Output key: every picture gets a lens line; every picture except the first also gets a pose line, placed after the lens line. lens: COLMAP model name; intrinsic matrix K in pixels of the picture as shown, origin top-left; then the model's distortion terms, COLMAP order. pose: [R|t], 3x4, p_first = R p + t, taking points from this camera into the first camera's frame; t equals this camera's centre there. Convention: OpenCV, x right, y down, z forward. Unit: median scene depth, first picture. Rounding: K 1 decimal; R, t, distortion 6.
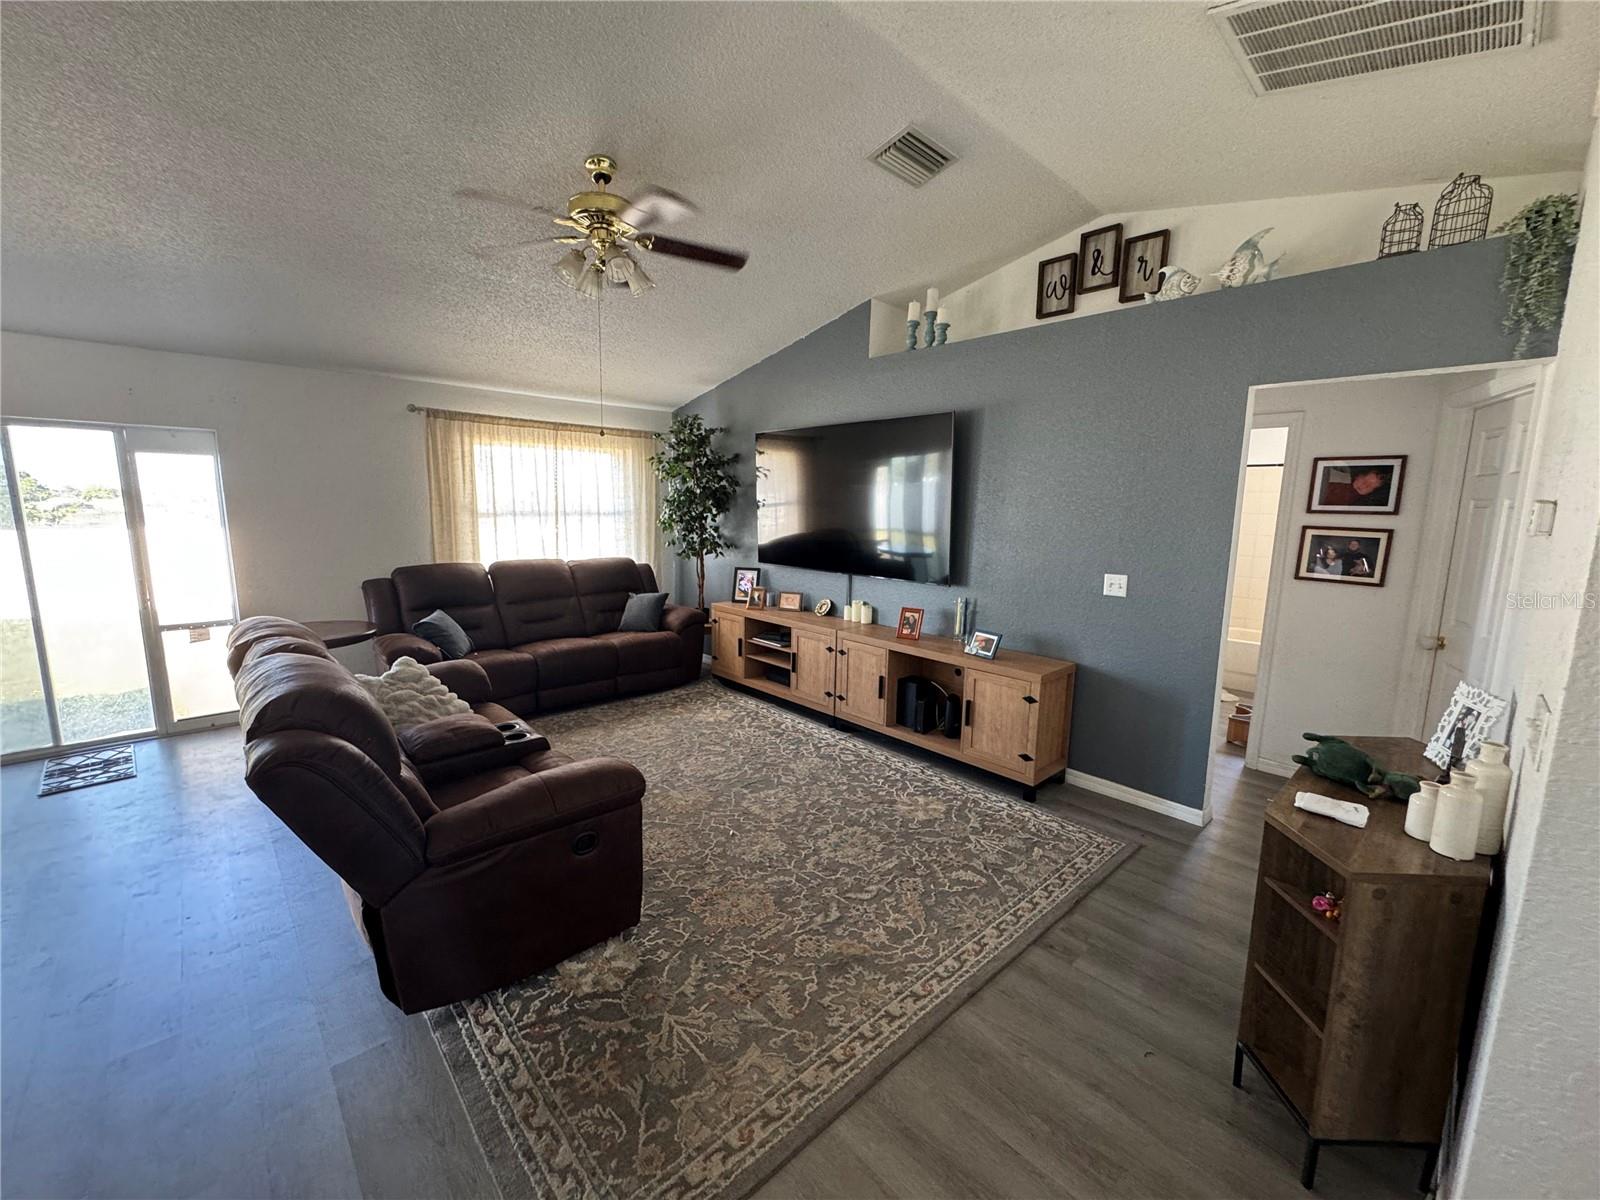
lens RADIAL K [[639.5, 0, 801.9], [0, 639.5, 598.3], [0, 0, 1]] dist [-0.000414, 0.000710]
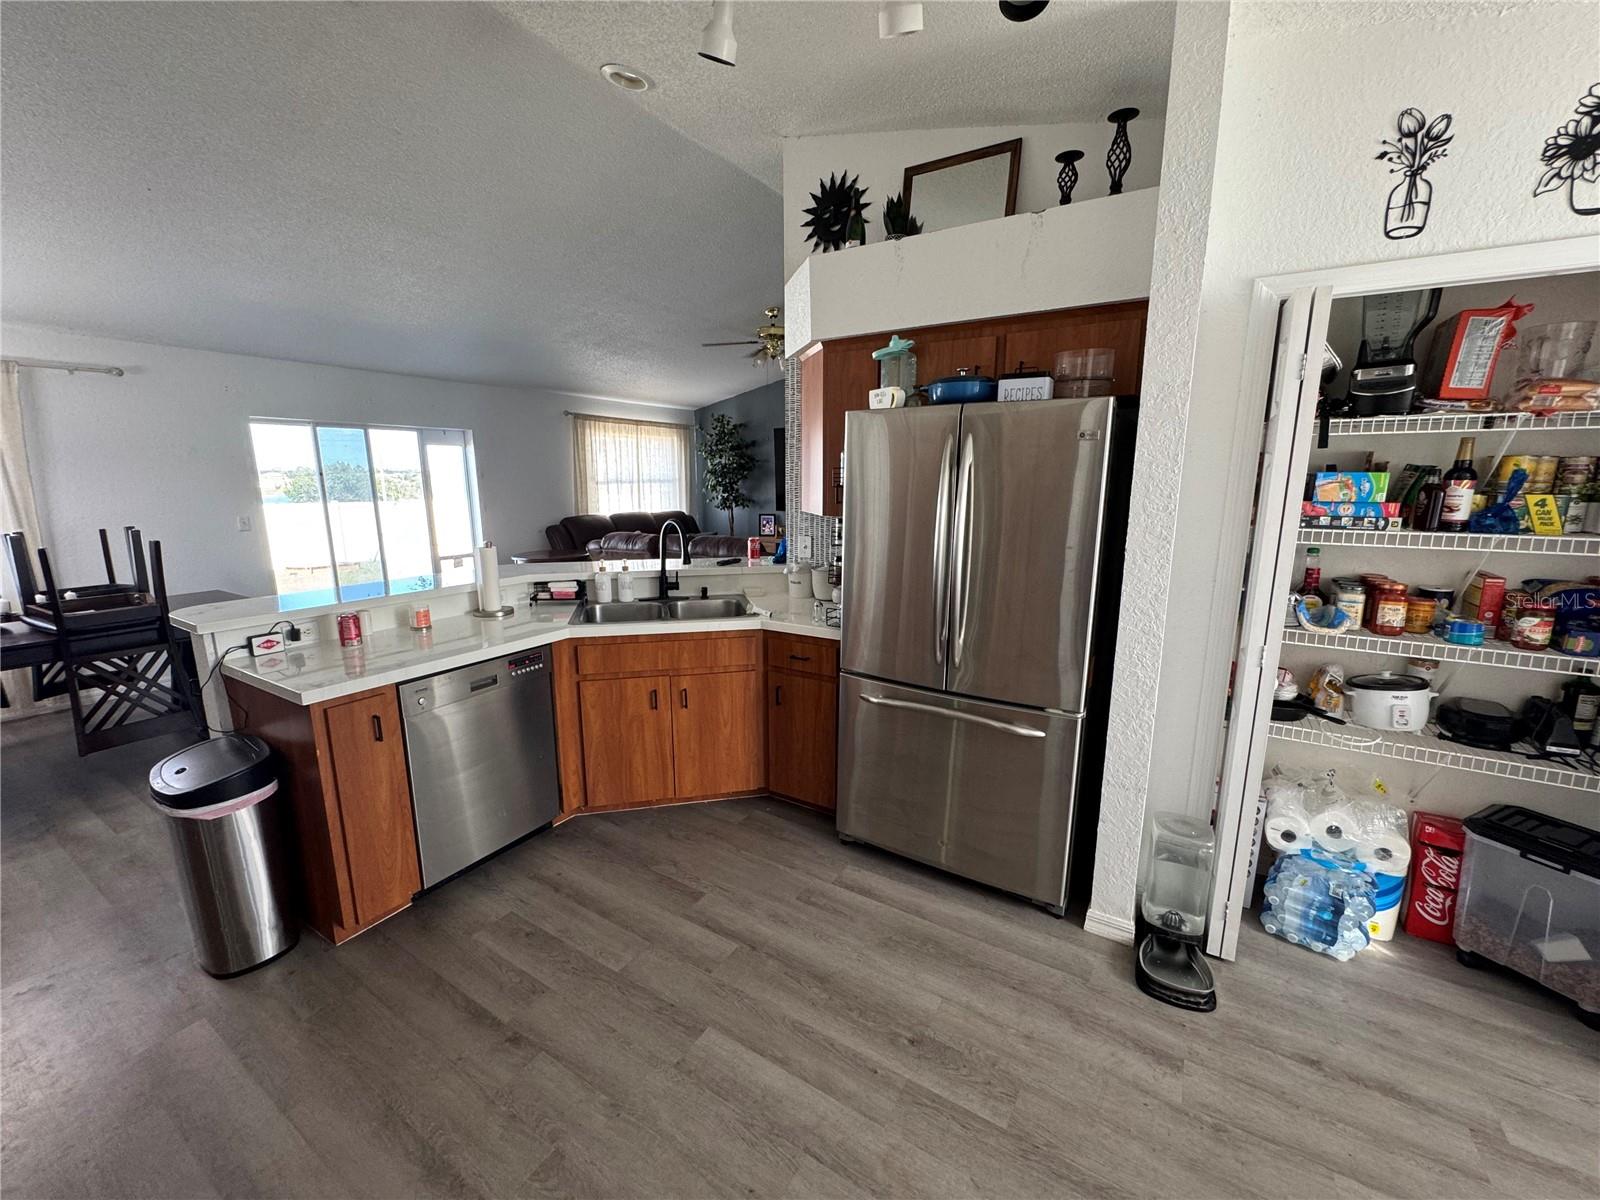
lens RADIAL K [[638.3, 0, 801.5], [0, 638.3, 599.6], [0, 0, 1]] dist [-0.002051, 0.000355]
pose [[0.964790, -0.063374, 0.255271, -0.516339], [0.051871, 0.997322, 0.051550, 0.104660], [-0.257854, -0.036493, 0.965494, -0.672567]]
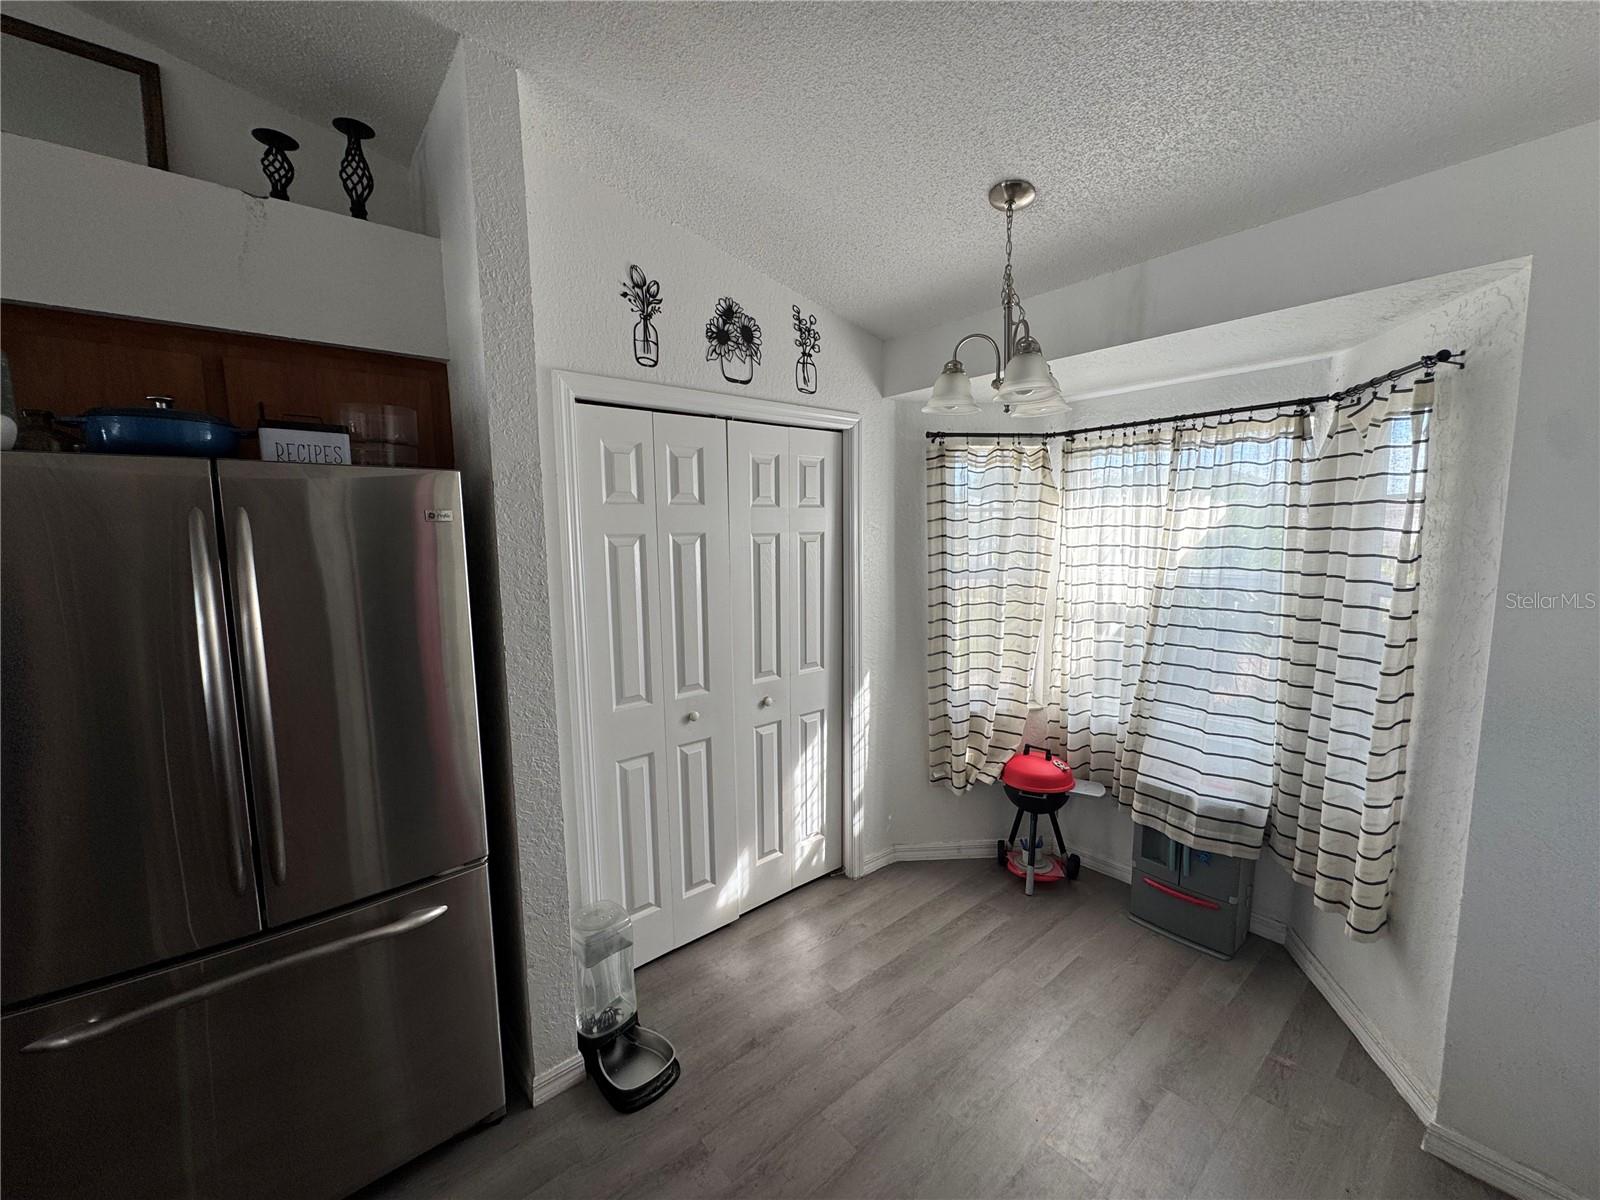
lens RADIAL K [[640.1, 0, 799.6], [0, 640.1, 601.2], [0, 0, 1]] dist [-0.003510, 0.000137]
pose [[0.052478, -0.124758, 0.990798, -0.547913], [0.167780, 0.979163, 0.114407, 0.064066], [-0.984427, 0.160233, 0.072317, -0.509722]]
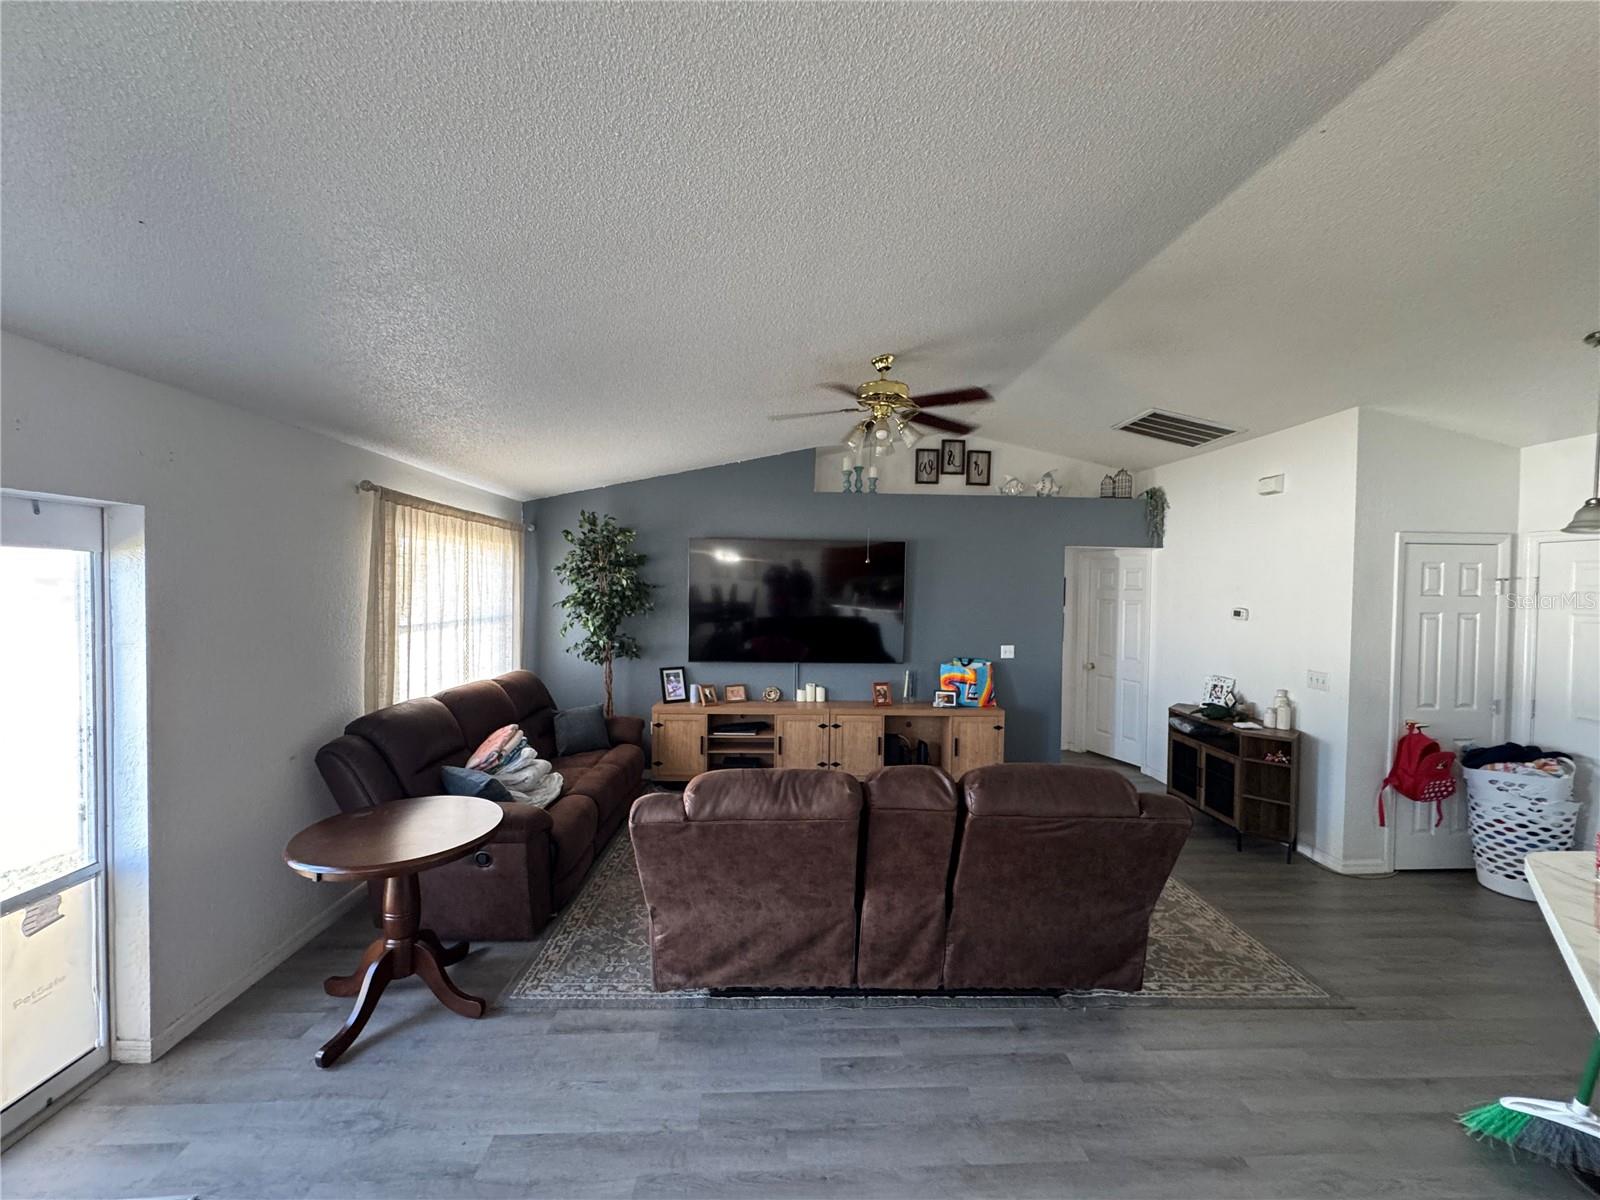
lens RADIAL K [[639.5, 0, 801.9], [0, 639.5, 598.3], [0, 0, 1]] dist [-0.000414, 0.000710]
pose [[0.659575, -0.018641, 0.751407, -0.877053], [0.109516, 0.991407, -0.071537, -0.076050], [-0.743617, 0.129475, 0.655949, 0.210366]]
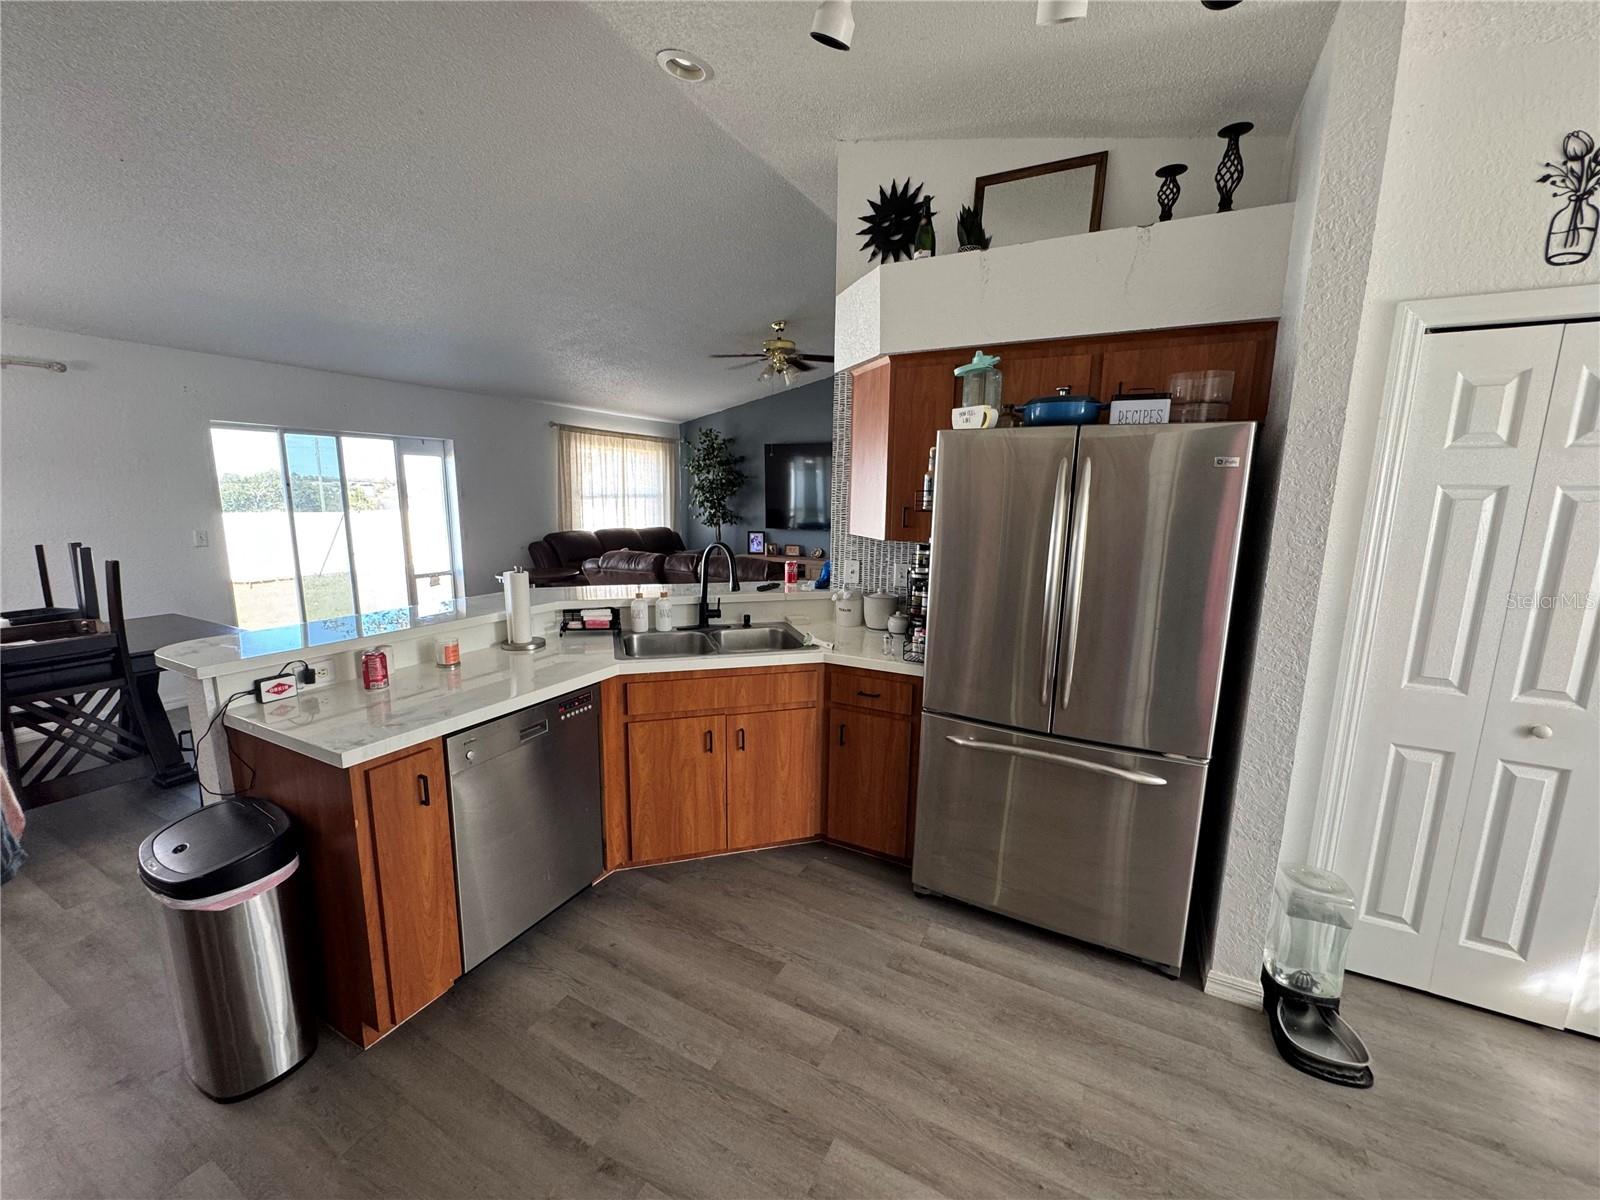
lens RADIAL K [[638.3, 0, 801.5], [0, 638.3, 599.6], [0, 0, 1]] dist [-0.002051, 0.000355]
pose [[0.944804, -0.054722, 0.323035, -0.600115], [0.046861, 0.998387, 0.032068, 0.087082], [-0.324269, -0.015160, 0.945844, -0.596418]]
